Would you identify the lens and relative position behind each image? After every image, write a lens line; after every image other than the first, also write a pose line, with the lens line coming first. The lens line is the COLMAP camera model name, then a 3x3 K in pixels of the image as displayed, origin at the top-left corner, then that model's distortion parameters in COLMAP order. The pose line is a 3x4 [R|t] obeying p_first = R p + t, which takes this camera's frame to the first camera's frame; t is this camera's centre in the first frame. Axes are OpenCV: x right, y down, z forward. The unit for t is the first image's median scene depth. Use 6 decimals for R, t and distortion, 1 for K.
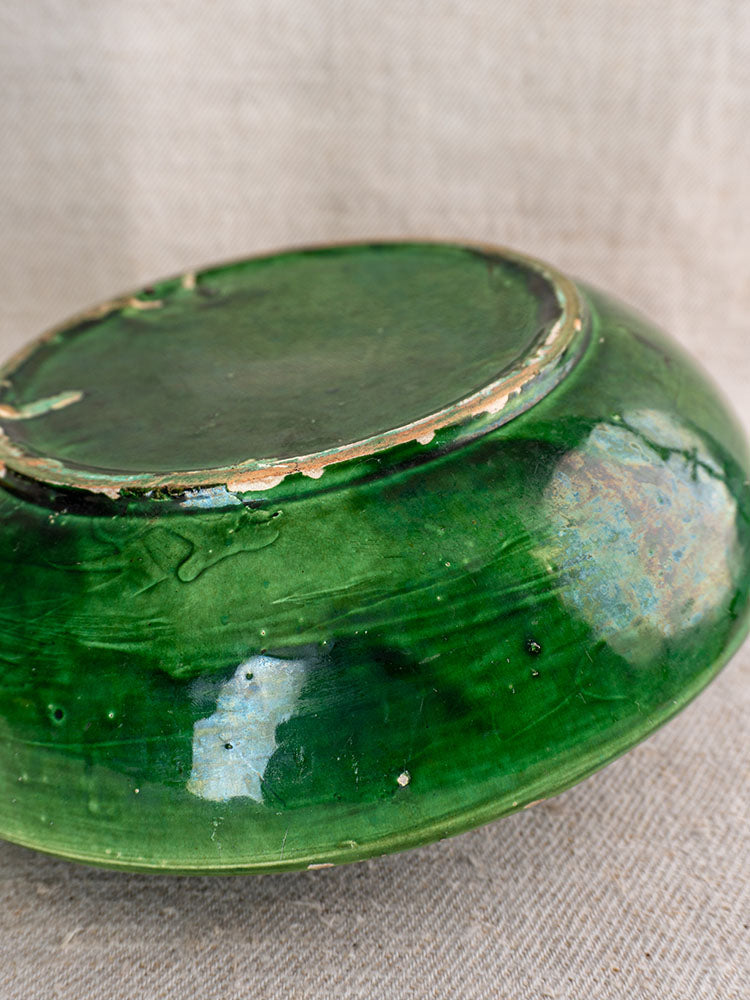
lens RADIAL K [[1059.5, 0, 380.2], [0, 1059.5, 493.7], [0, 0, 1]] dist [-0.008010, 0.000000]
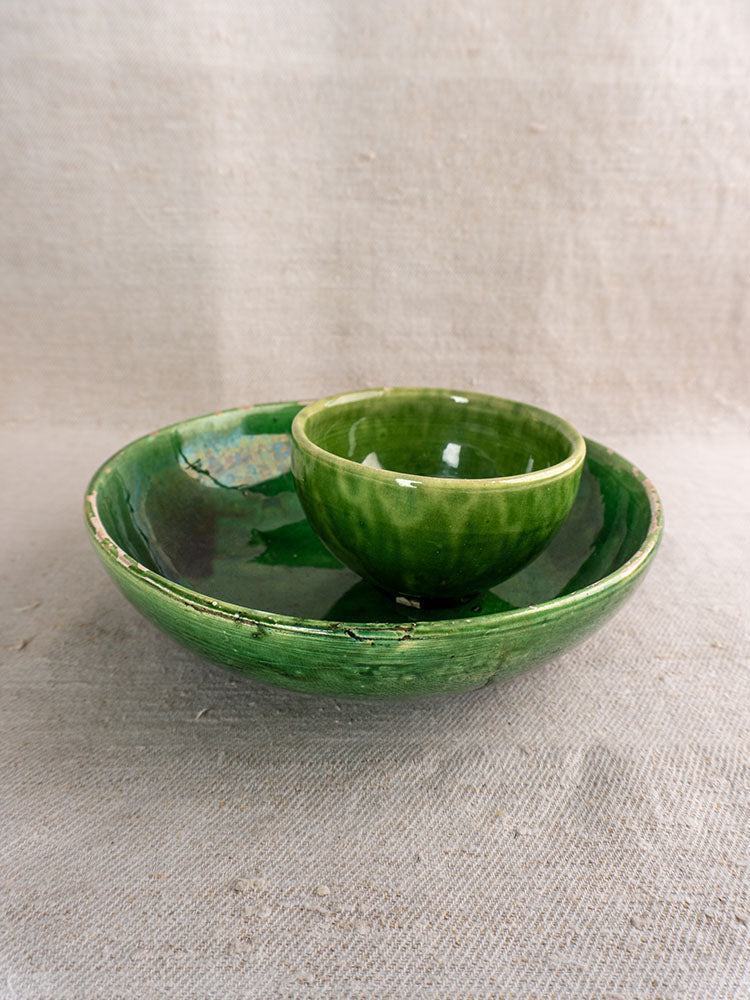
lens RADIAL K [[788.3, 0, 384.3], [0, 788.3, 439.3], [0, 0, 1]] dist [-0.007256, 0.011086]
pose [[0.999936, -0.008149, 0.007866, 0.024171], [0.009080, 0.991903, -0.126671, 0.106025], [-0.006770, 0.126734, 0.991914, -0.410070]]
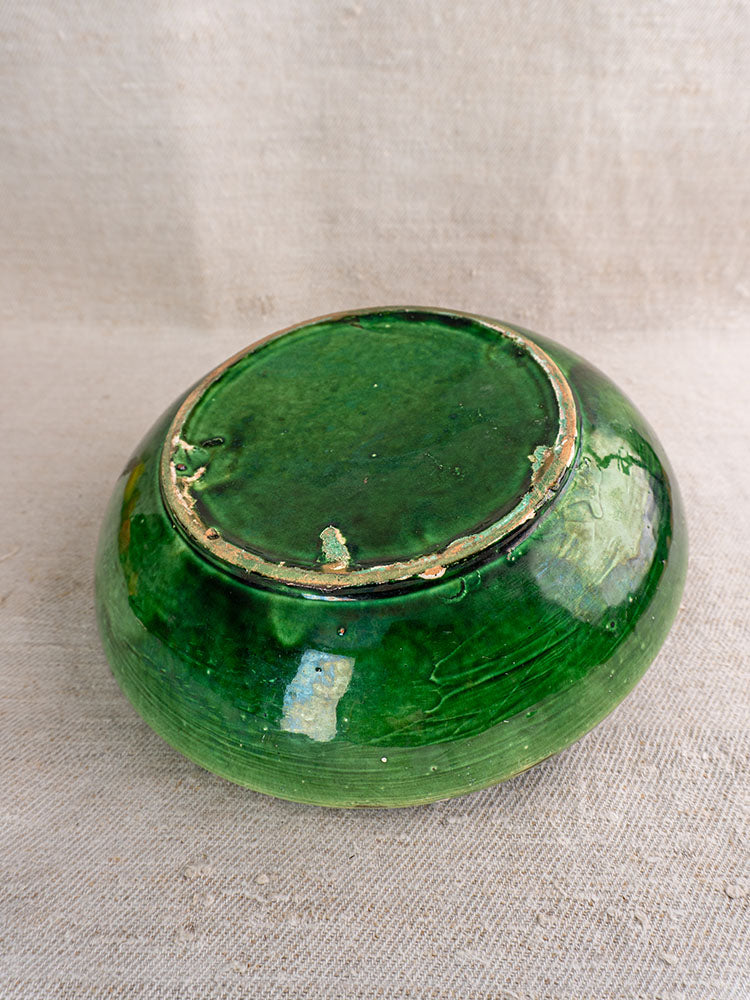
lens RADIAL K [[788.3, 0, 384.0], [0, 788.3, 465.2], [0, 0, 1]] dist [-0.007256, 0.011086]
pose [[0.999223, 0.003442, -0.039261, 0.161332], [0.002764, 0.987607, 0.156924, -0.199873], [0.039315, -0.156910, 0.986830, -0.344314]]
